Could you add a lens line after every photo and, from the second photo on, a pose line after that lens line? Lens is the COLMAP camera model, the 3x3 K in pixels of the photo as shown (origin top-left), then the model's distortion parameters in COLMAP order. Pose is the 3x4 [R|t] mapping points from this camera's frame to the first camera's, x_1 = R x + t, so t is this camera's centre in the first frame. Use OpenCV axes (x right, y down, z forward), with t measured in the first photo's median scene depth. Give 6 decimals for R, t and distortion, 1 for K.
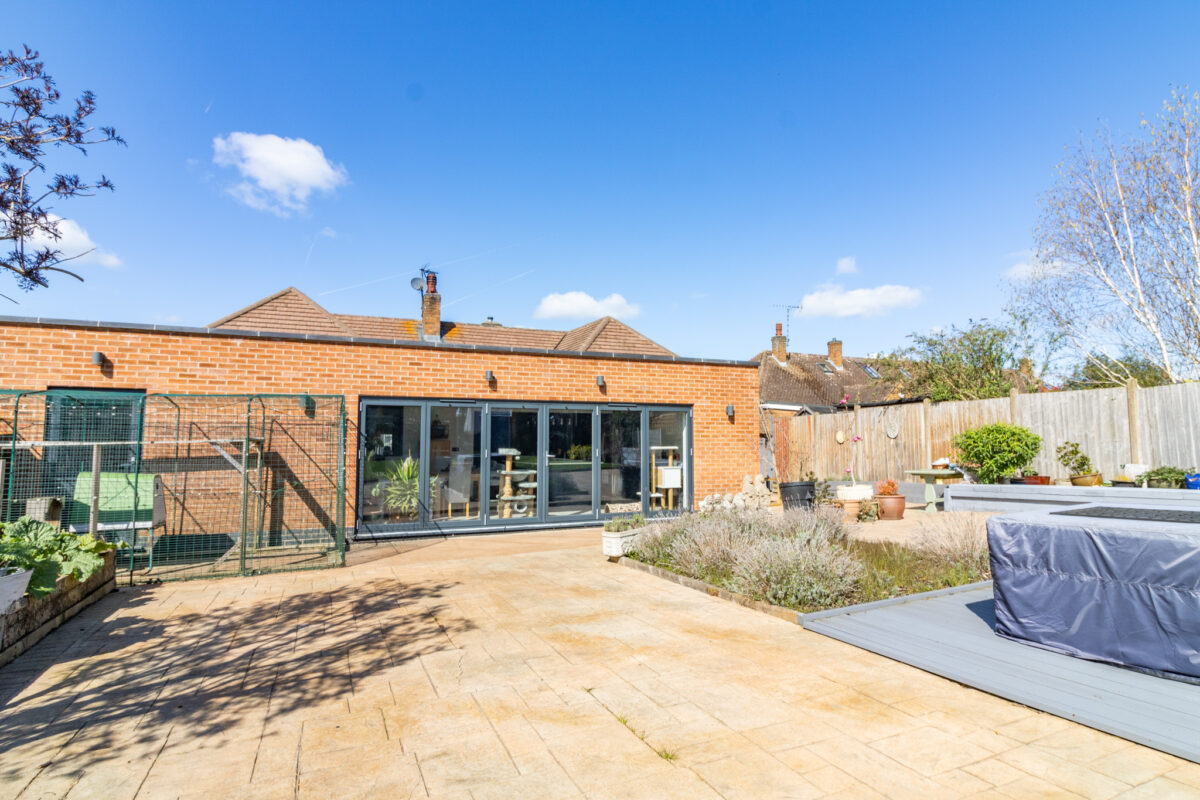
lens RADIAL K [[657.8, 0, 637.2], [0, 657.8, 393.2], [0, 0, 1]] dist [0.007116, -0.004269]
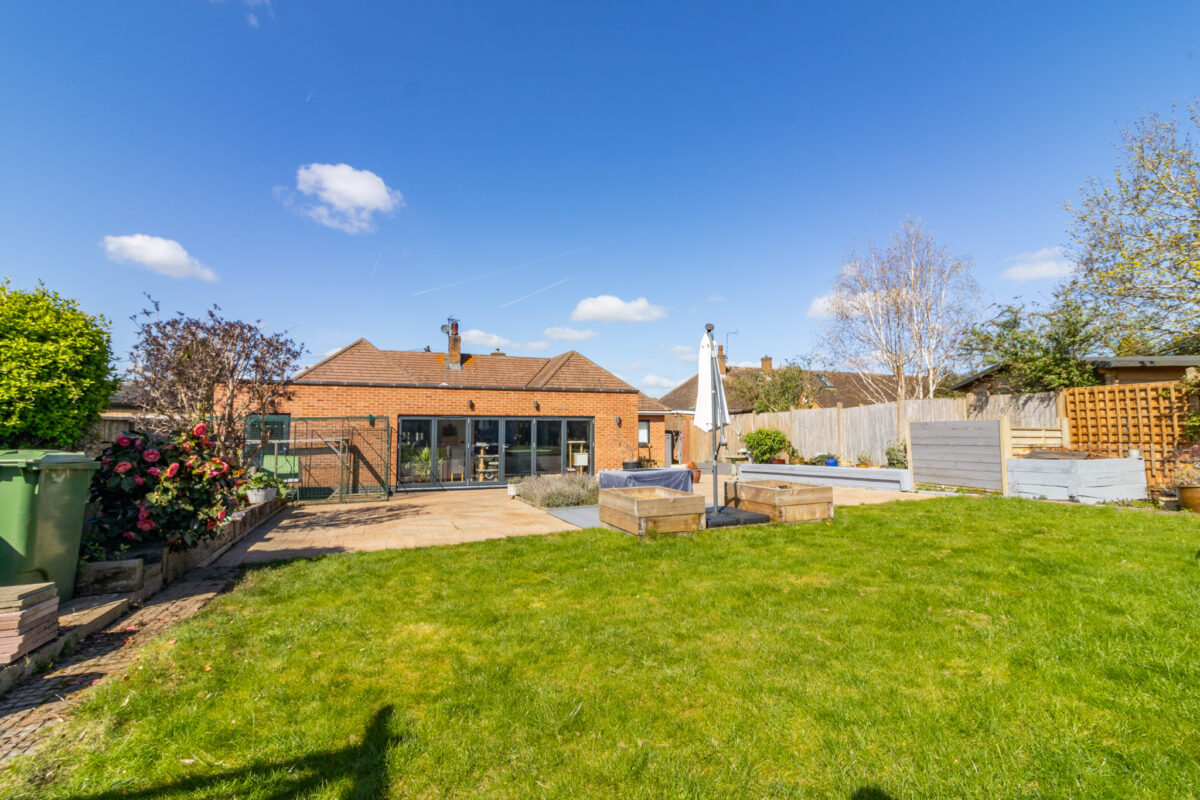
lens RADIAL K [[573.4, 0, 627.7], [0, 573.4, 393.5], [0, 0, 1]] dist [0.009918, 0.000189]
pose [[0.998636, -0.002056, -0.052165, 0.280373], [0.002544, 0.999954, 0.009301, -0.062793], [0.052144, -0.009421, 0.998595, -0.530076]]
